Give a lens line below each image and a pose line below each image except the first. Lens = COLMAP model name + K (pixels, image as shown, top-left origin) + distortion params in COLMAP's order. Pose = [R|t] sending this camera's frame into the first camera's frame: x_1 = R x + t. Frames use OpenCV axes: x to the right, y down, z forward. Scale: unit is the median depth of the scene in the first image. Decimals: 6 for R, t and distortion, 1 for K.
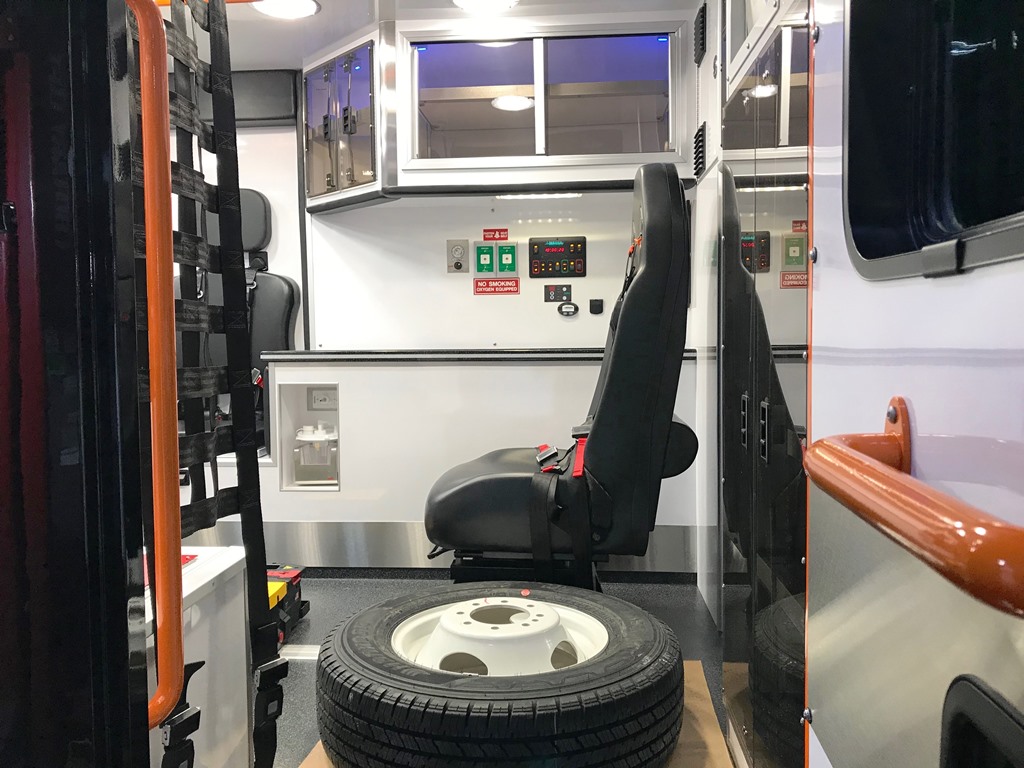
lens RADIAL K [[838.8, 0, 522.0], [0, 838.8, 378.2], [0, 0, 1]] dist [0.045362, -0.061737]
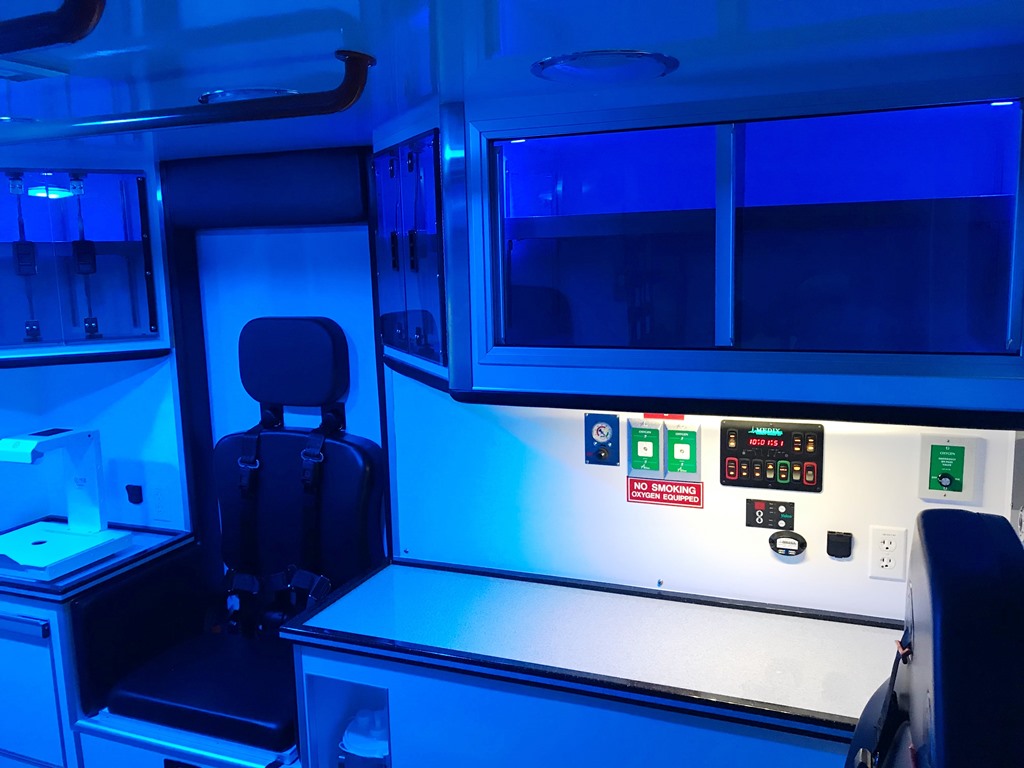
lens RADIAL K [[838.8, 0, 508.8], [0, 838.8, 377.7], [0, 0, 1]] dist [0.045362, -0.061737]
pose [[0.949490, 0.035846, -0.311742, 0.057848], [-0.000848, 0.993743, 0.111684, -0.303075], [0.313795, -0.105779, 0.943580, 0.464657]]
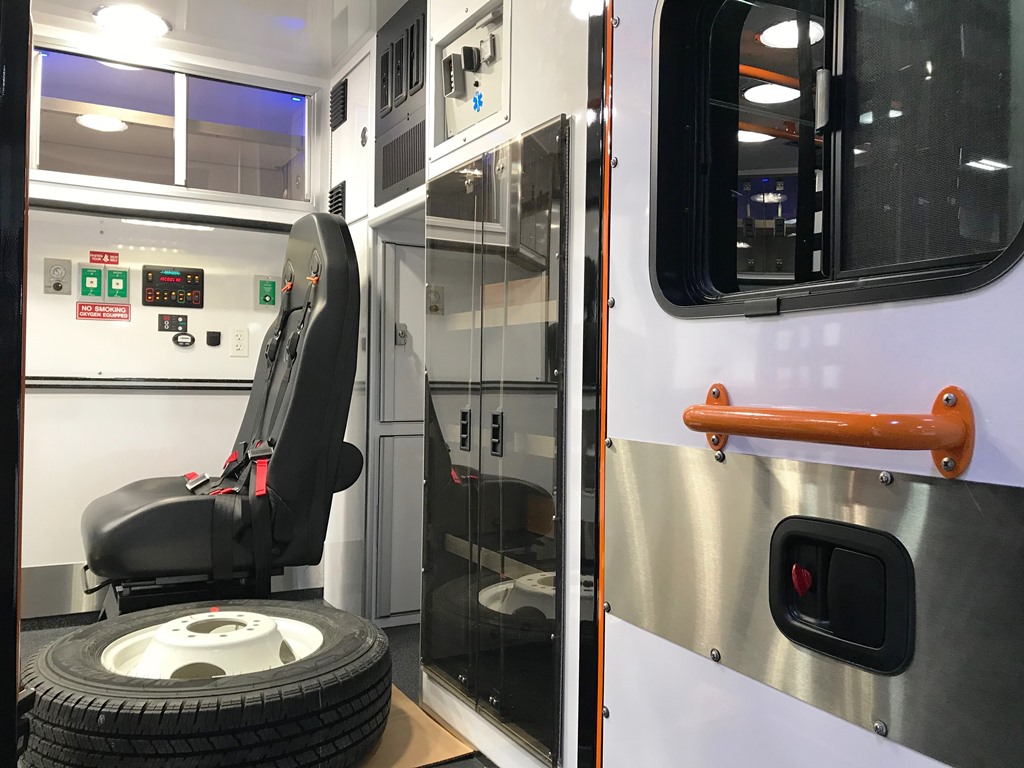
lens RADIAL K [[838.8, 0, 515.0], [0, 838.8, 377.7], [0, 0, 1]] dist [0.045362, -0.061737]
pose [[0.835912, 0.024396, 0.548321, -0.190736], [0.004383, 0.998683, -0.051115, 0.018283], [-0.548846, 0.045131, 0.834704, -0.057214]]
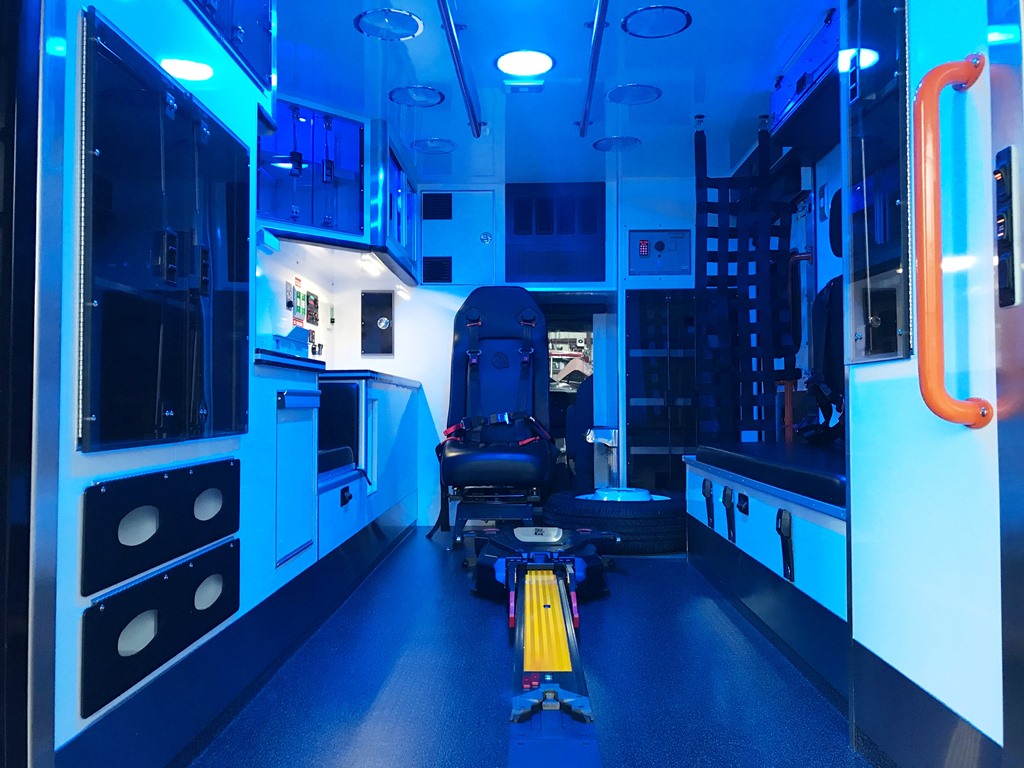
lens RADIAL K [[838.8, 0, 510.8], [0, 838.8, 380.0], [0, 0, 1]] dist [0.045362, -0.061737]
pose [[-0.033922, 0.038189, 0.998695, -1.443018], [0.055771, 0.997785, -0.036260, 0.033337], [-0.997867, 0.054468, -0.035977, 0.868120]]
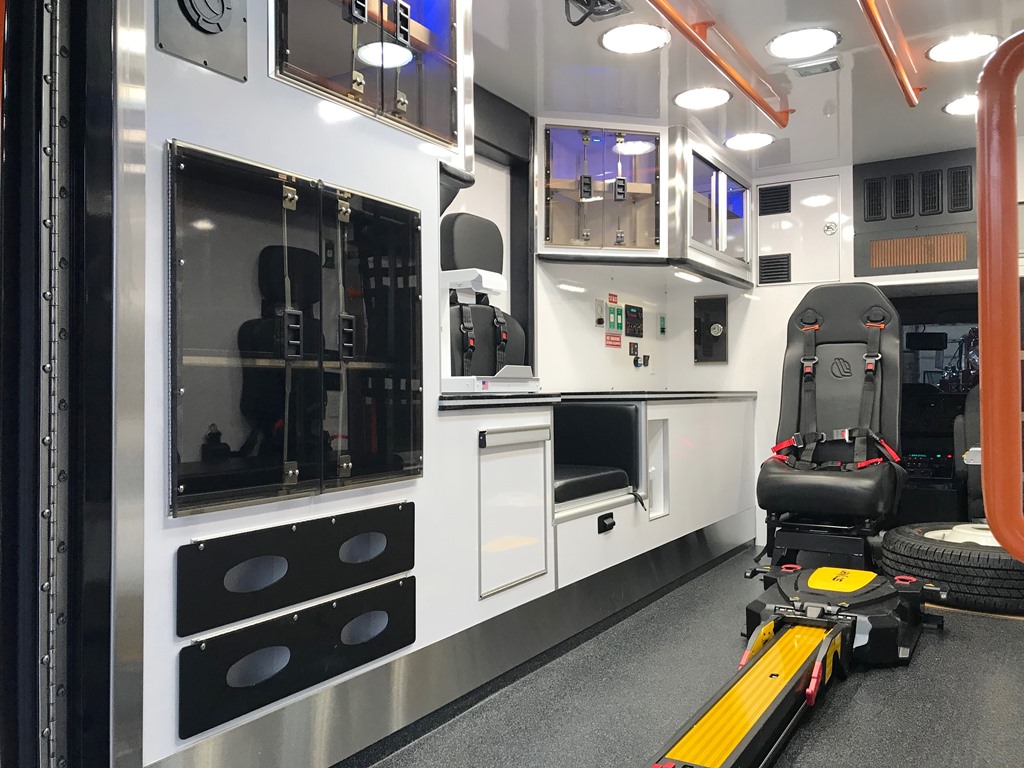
lens RADIAL K [[838.8, 0, 510.5], [0, 838.8, 376.5], [0, 0, 1]] dist [0.045362, -0.061737]
pose [[0.472788, 0.020576, 0.880936, -1.363625], [0.048802, 0.997582, -0.049492, -0.005407], [-0.879824, 0.066391, 0.470640, 0.656213]]
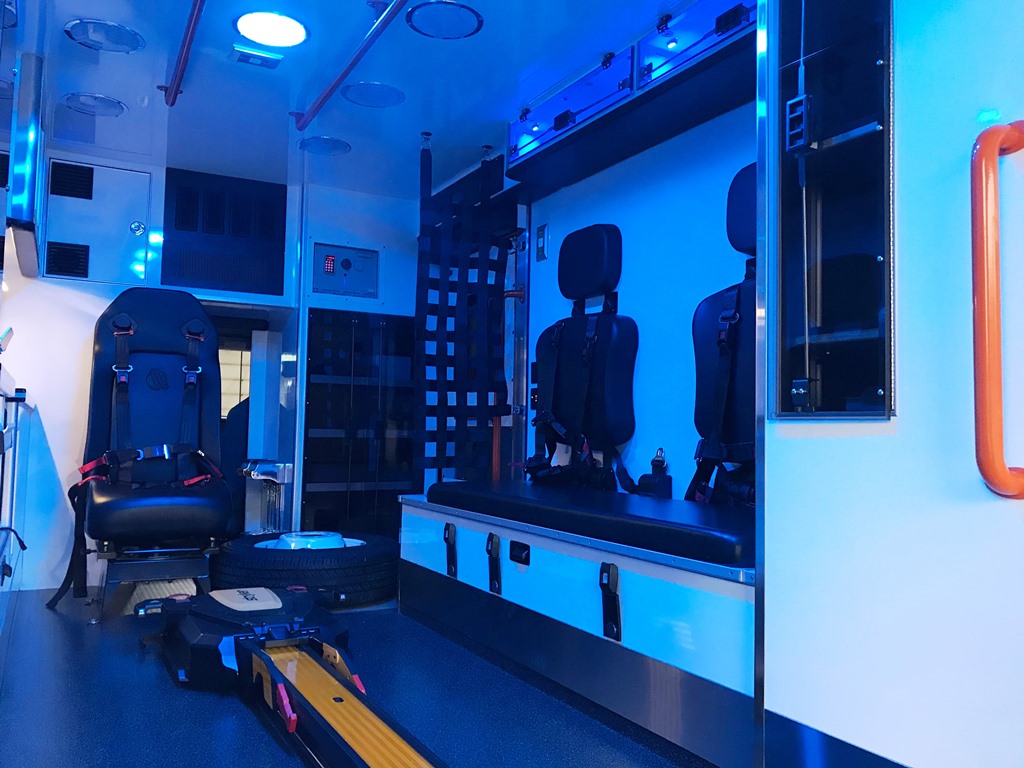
lens RADIAL K [[838.8, 0, 513.2], [0, 838.8, 375.2], [0, 0, 1]] dist [0.045362, -0.061737]
pose [[-0.526385, 0.054599, 0.848491, -1.258082], [0.030834, 0.998505, -0.045124, 0.006568], [-0.849687, 0.002410, -0.527282, 1.046152]]
